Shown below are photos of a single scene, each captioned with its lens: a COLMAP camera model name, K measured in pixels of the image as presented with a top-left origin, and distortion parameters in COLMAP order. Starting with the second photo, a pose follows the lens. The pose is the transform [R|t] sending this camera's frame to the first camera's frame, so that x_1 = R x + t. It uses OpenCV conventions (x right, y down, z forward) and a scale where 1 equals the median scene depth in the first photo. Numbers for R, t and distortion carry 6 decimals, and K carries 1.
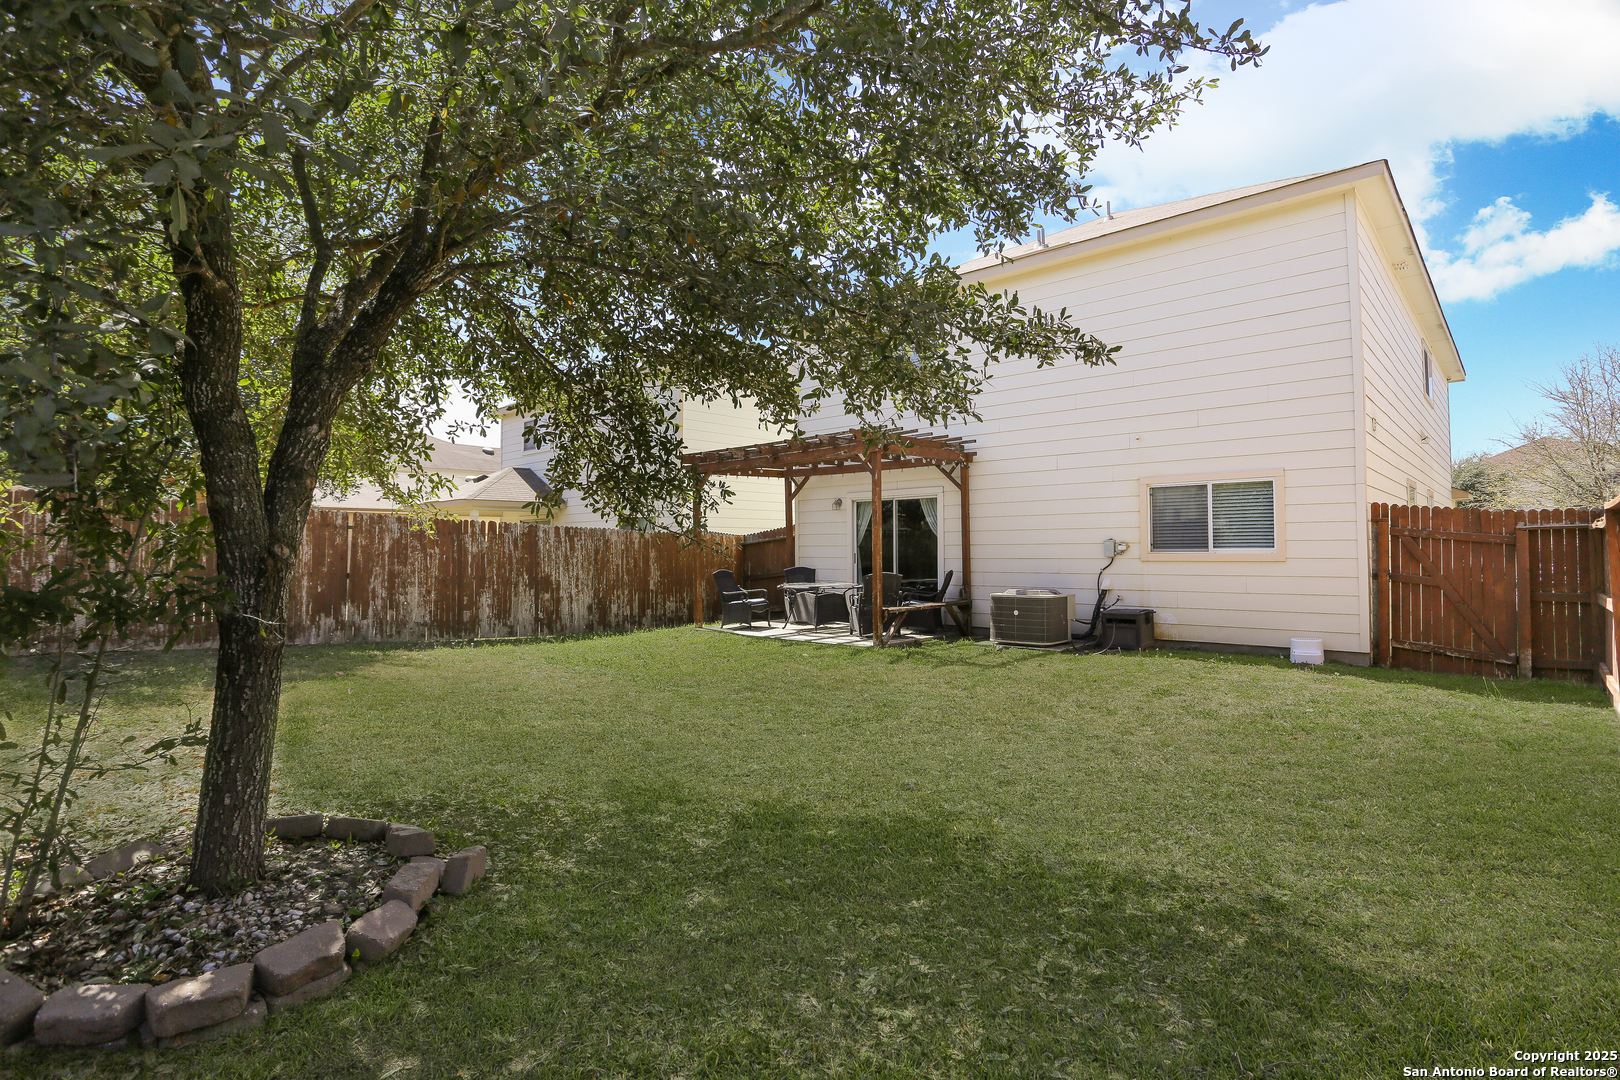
lens RADIAL K [[787.6, 0, 810.4], [0, 787.6, 537.8], [0, 0, 1]] dist [-0.027571, 0.005332]
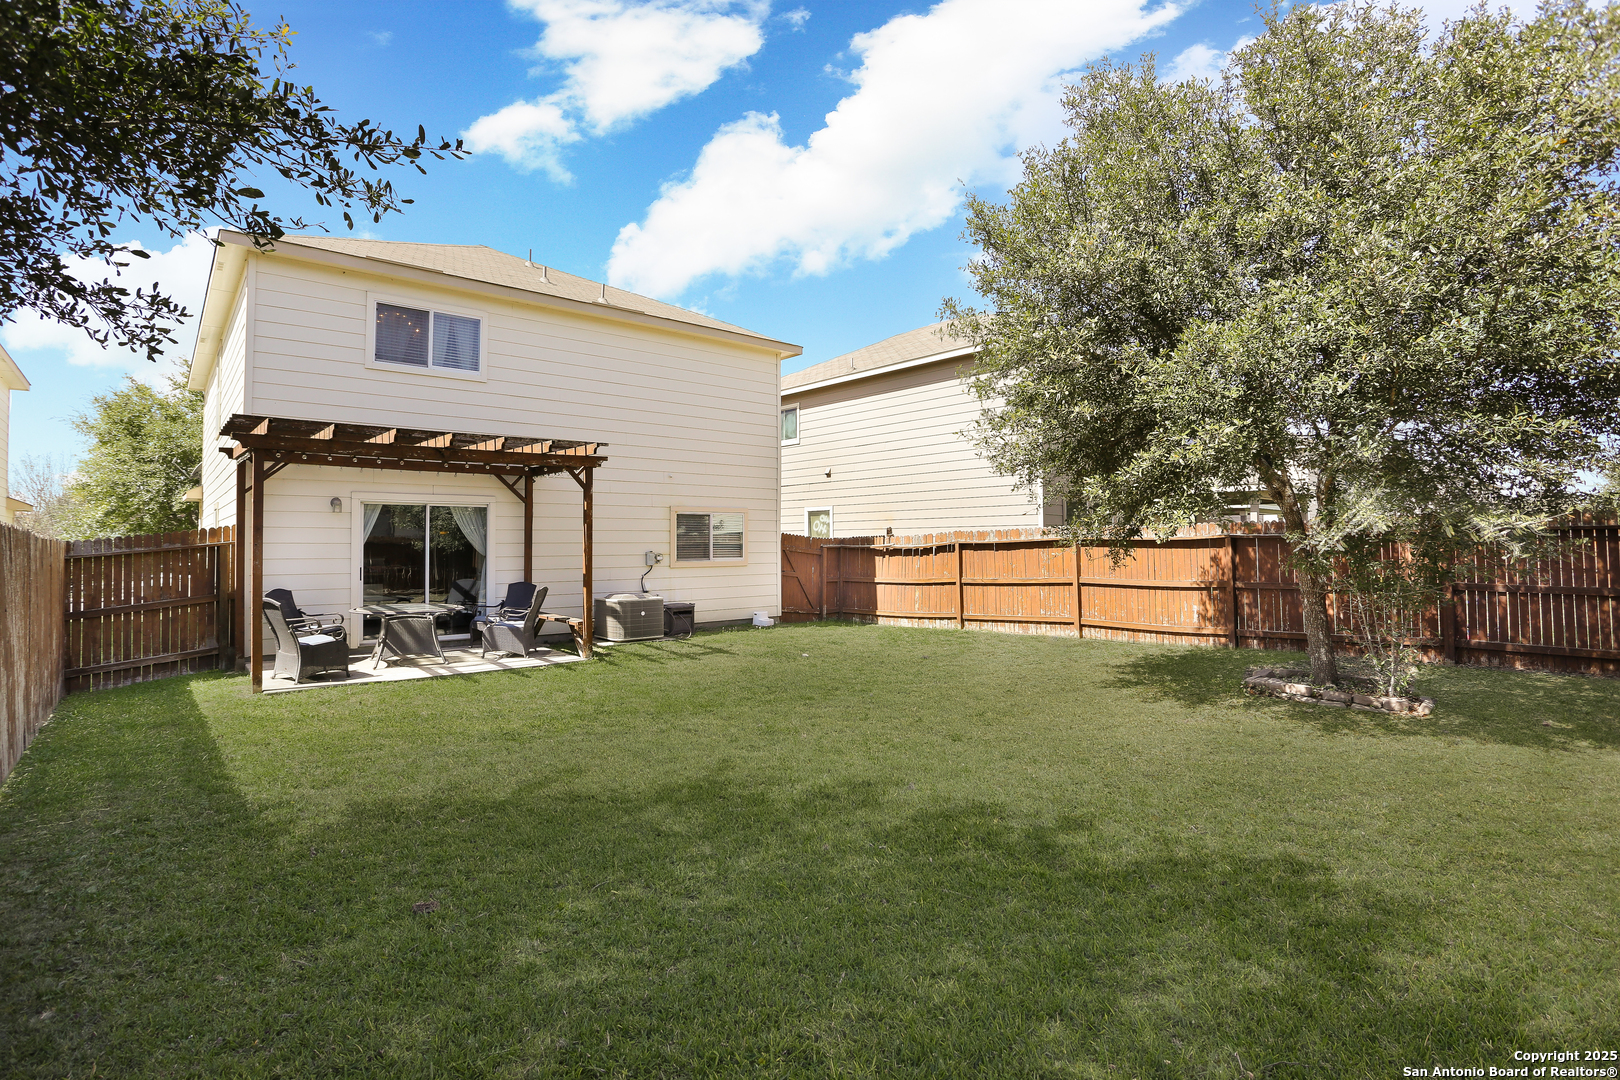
lens RADIAL K [[787.6, 0, 810.5], [0, 787.6, 539.5], [0, 0, 1]] dist [-0.027571, 0.005332]
pose [[0.112574, 0.018098, 0.993479, -0.891858], [0.002523, 0.999826, -0.018499, 0.006065], [-0.993640, 0.004589, 0.112509, 0.617163]]
